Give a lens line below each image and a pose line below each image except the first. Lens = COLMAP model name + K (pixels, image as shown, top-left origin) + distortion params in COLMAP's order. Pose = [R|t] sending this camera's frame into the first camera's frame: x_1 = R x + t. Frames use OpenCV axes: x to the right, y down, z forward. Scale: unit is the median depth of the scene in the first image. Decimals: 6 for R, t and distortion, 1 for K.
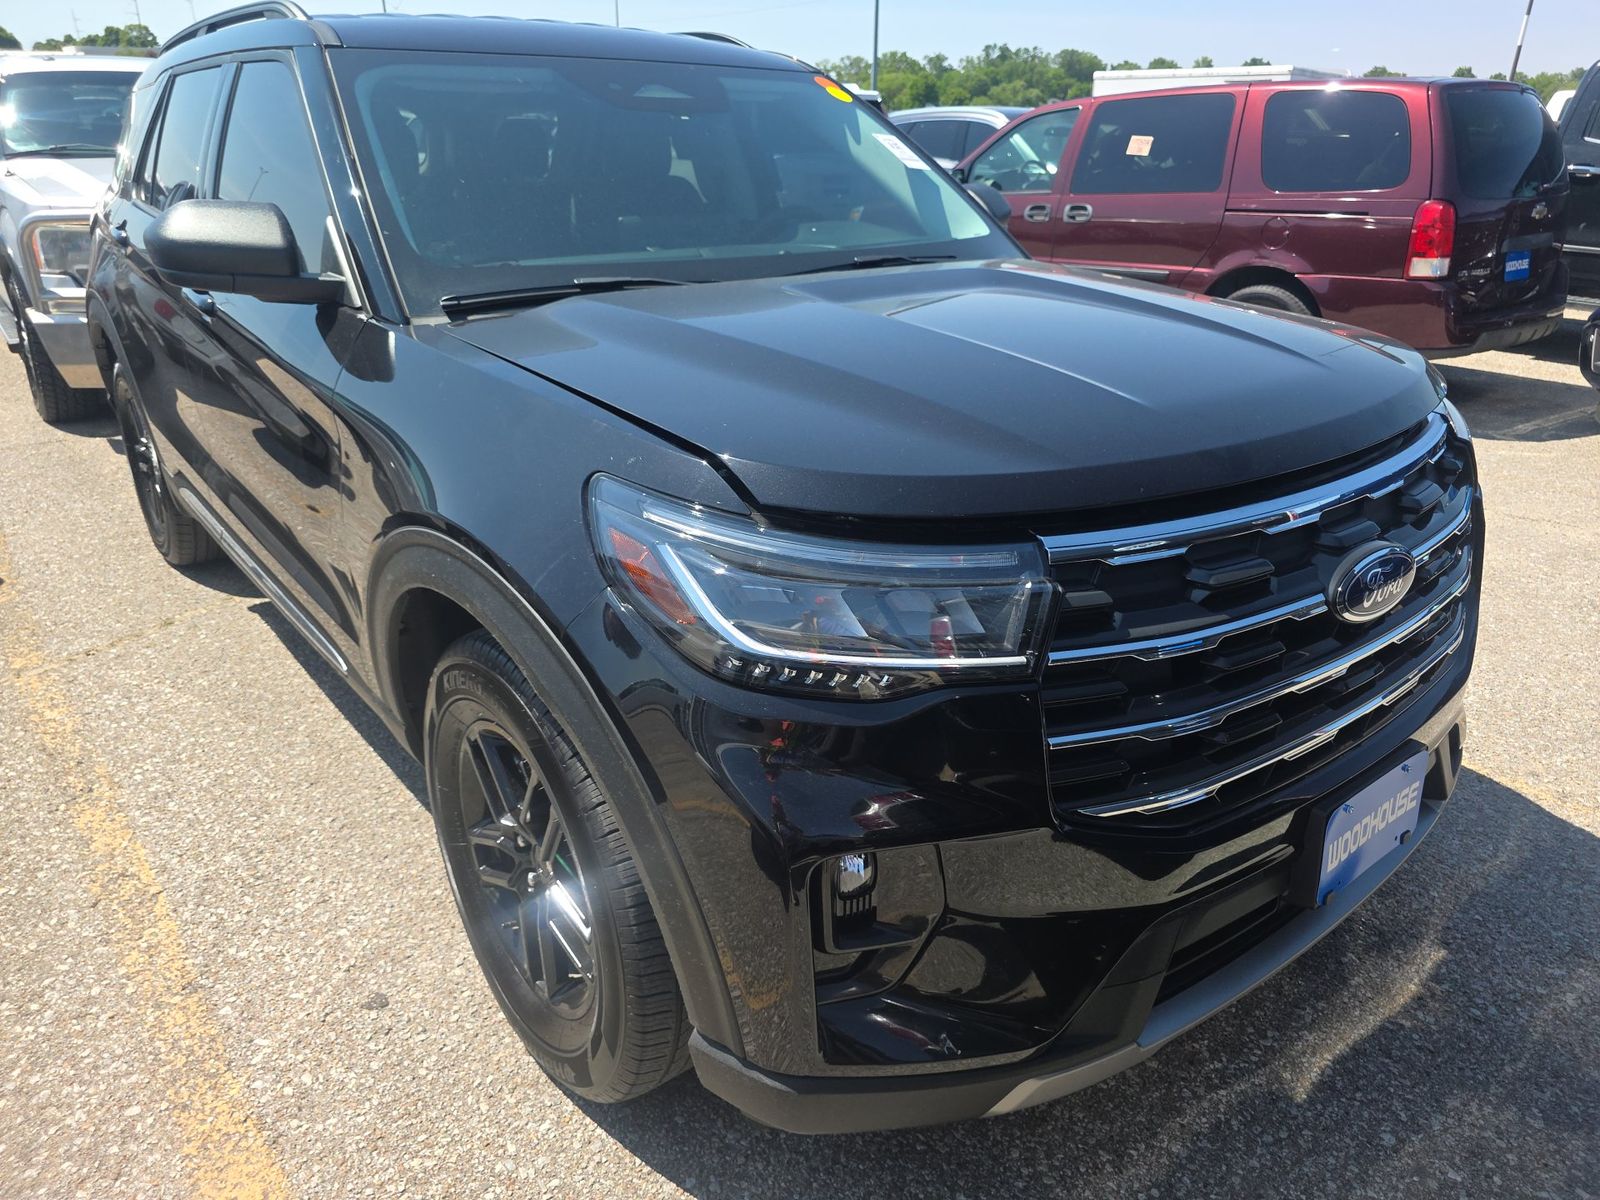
lens RADIAL K [[1054.7, 0, 798.2], [0, 1054.7, 579.6], [0, 0, 1]] dist [0.026691, -0.028393]
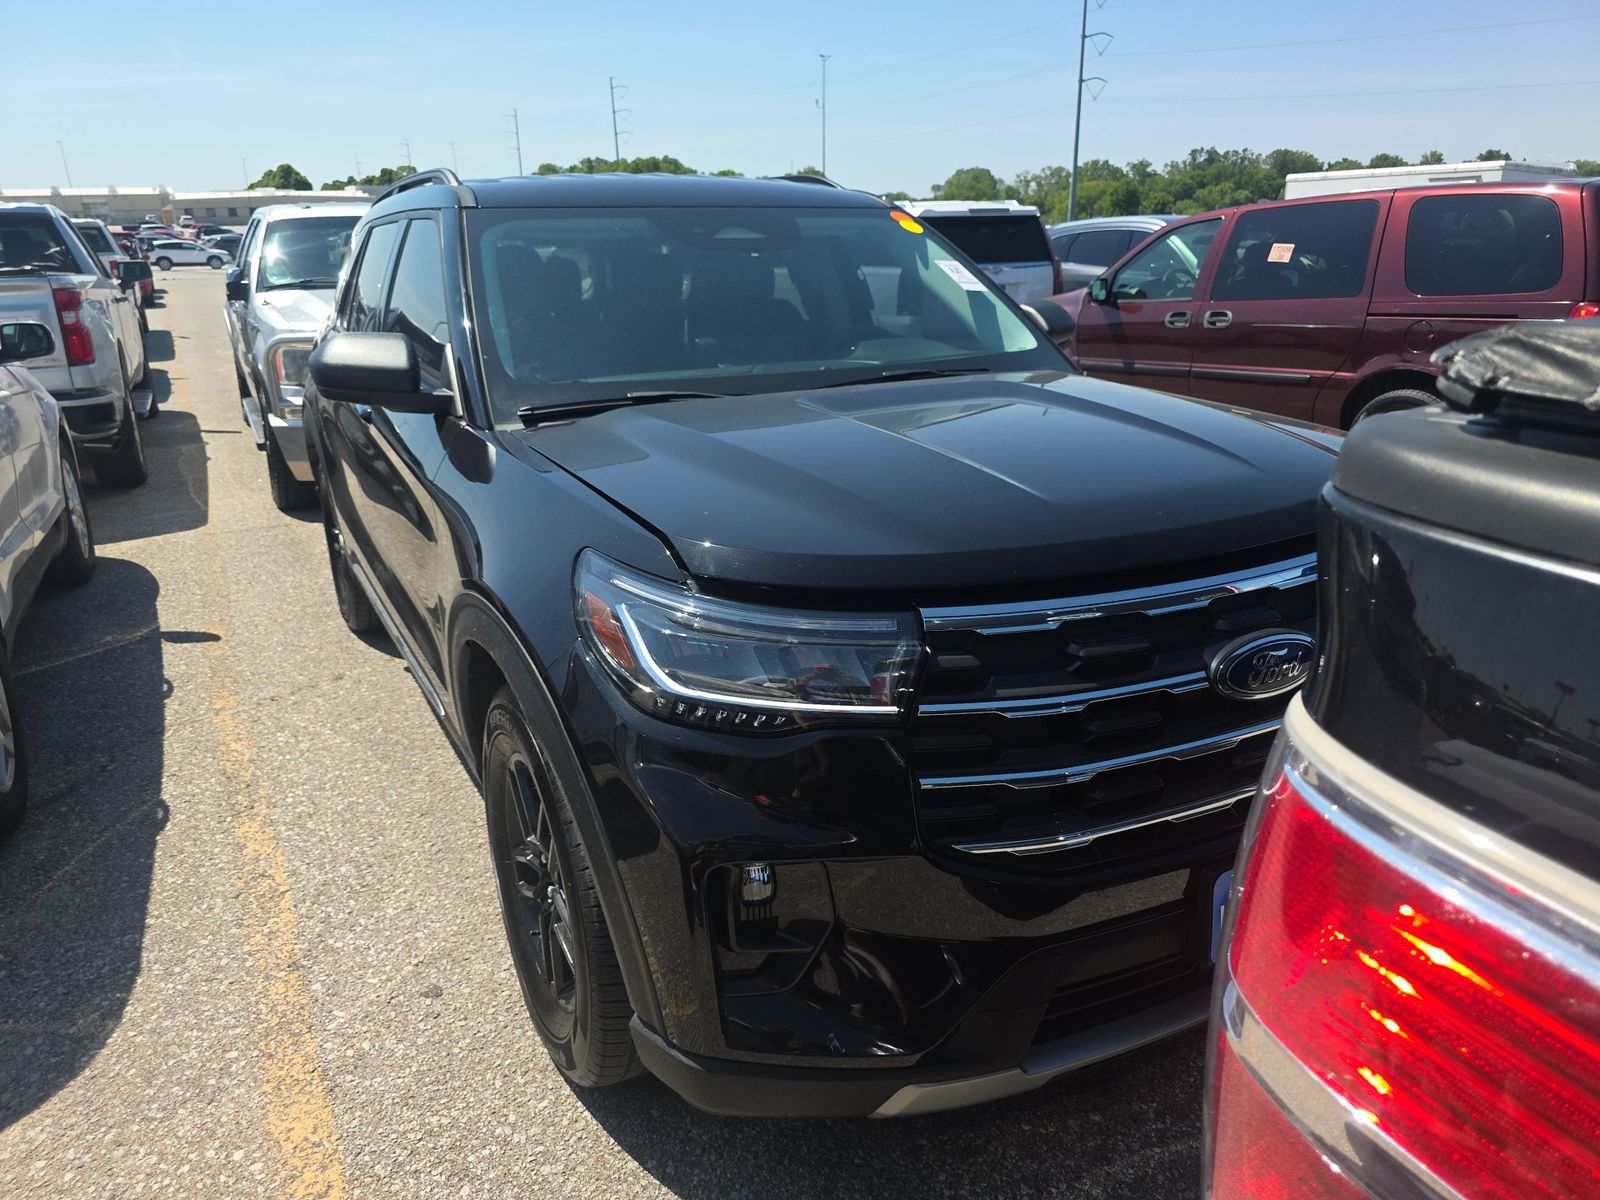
lens RADIAL K [[1057.4, 0, 805.4], [0, 1057.4, 600.3], [0, 0, 1]] dist [0.030350, -0.032875]
pose [[0.983652, 0.030261, -0.177520, 0.200297], [-0.043358, 0.996578, -0.070366, 0.025571], [0.174783, 0.076913, 0.981598, -0.123233]]
